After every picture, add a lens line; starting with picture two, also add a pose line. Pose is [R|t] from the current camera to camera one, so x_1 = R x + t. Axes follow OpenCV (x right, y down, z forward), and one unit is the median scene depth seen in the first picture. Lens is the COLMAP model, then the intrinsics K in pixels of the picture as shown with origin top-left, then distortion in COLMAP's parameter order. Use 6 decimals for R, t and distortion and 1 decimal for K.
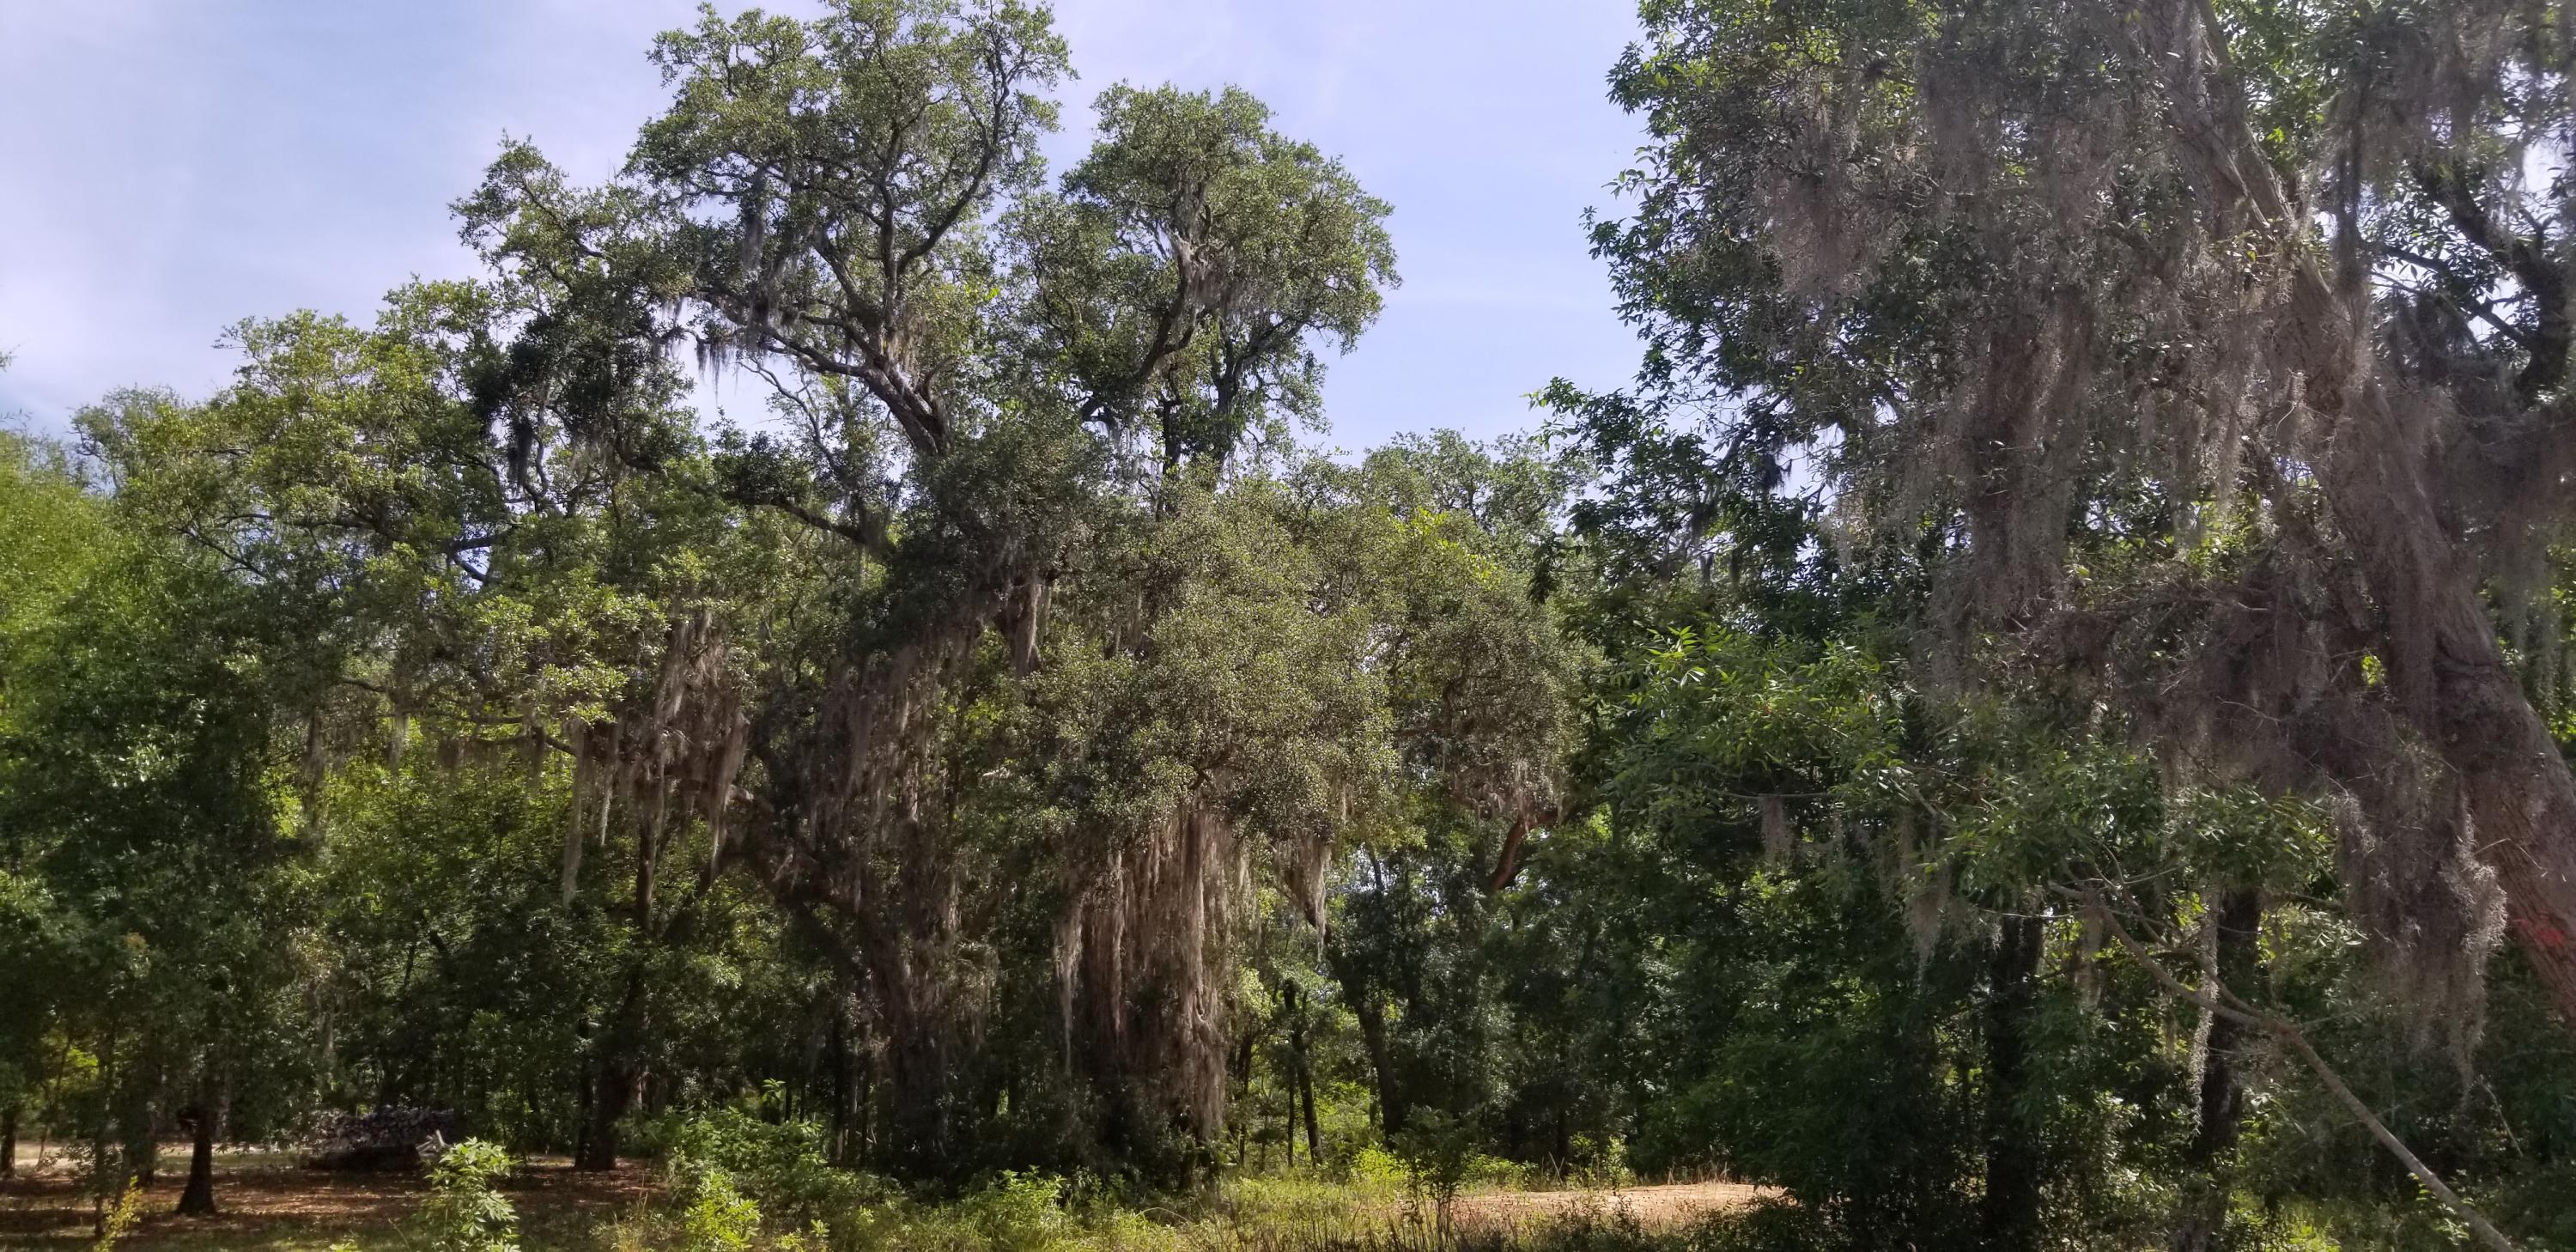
lens RADIAL K [[1969.2, 0, 1189.0], [0, 1969.2, 645.3], [0, 0, 1]] dist [0.083218, -0.112282]
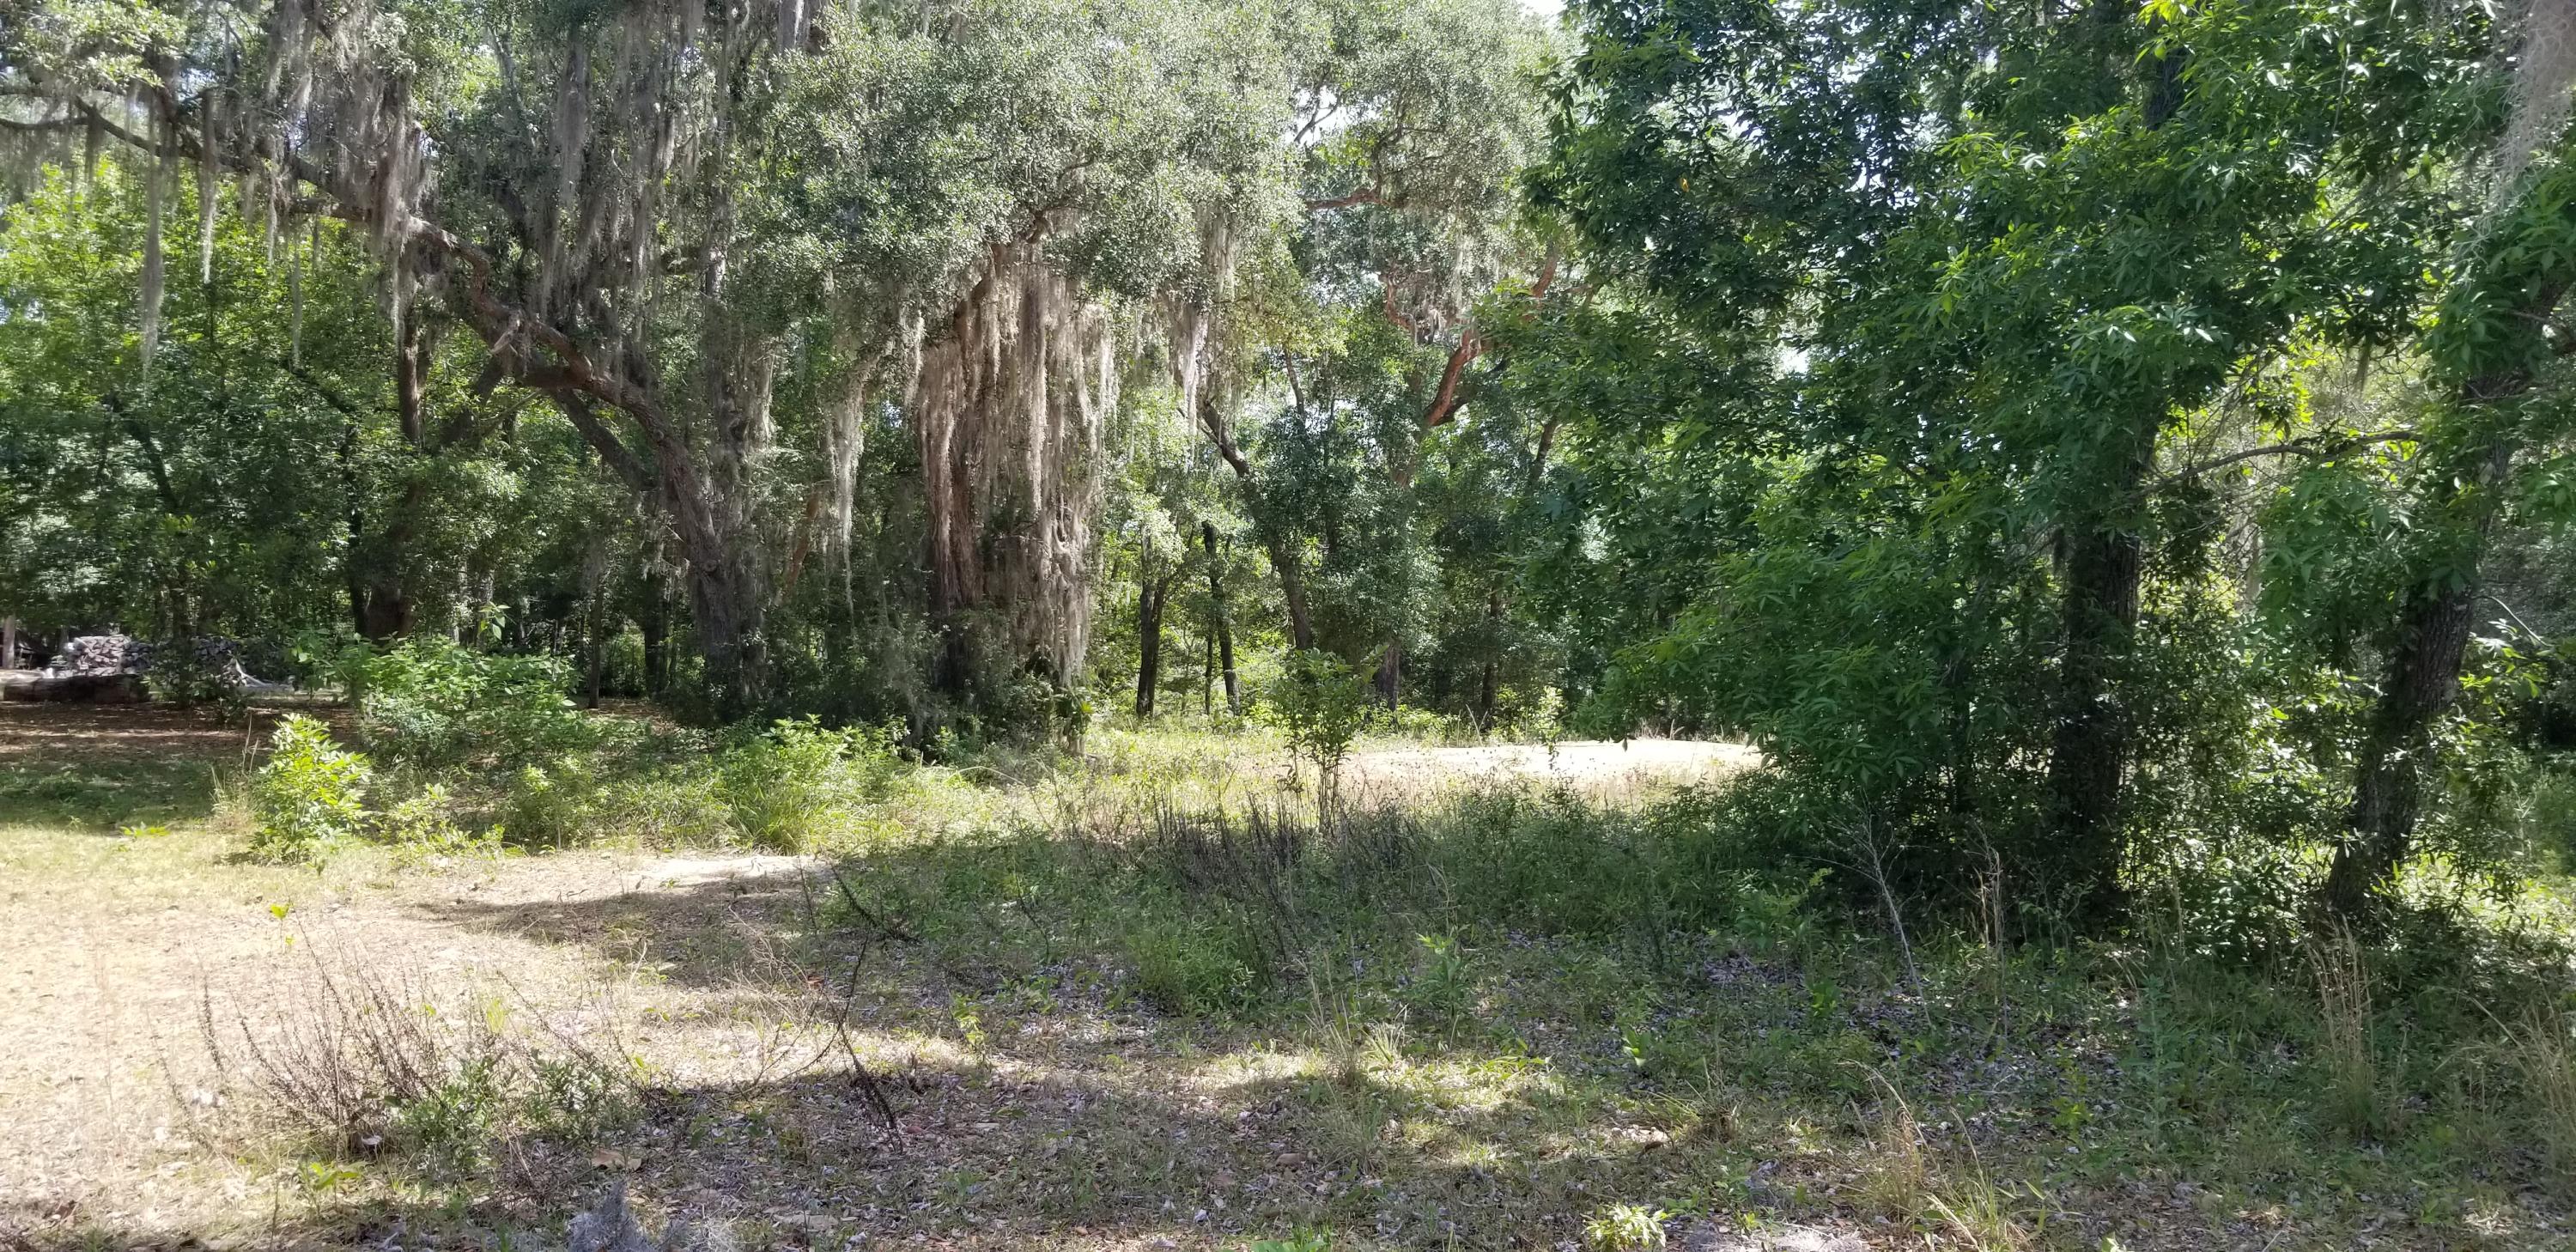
lens RADIAL K [[1969.2, 0, 1189.0], [0, 1969.2, 645.3], [0, 0, 1]] dist [0.083218, -0.112282]
pose [[0.999433, 0.016586, 0.029317, 0.030502], [-0.022660, 0.975036, 0.220886, 0.039197], [-0.024922, -0.221425, 0.974859, 0.156175]]
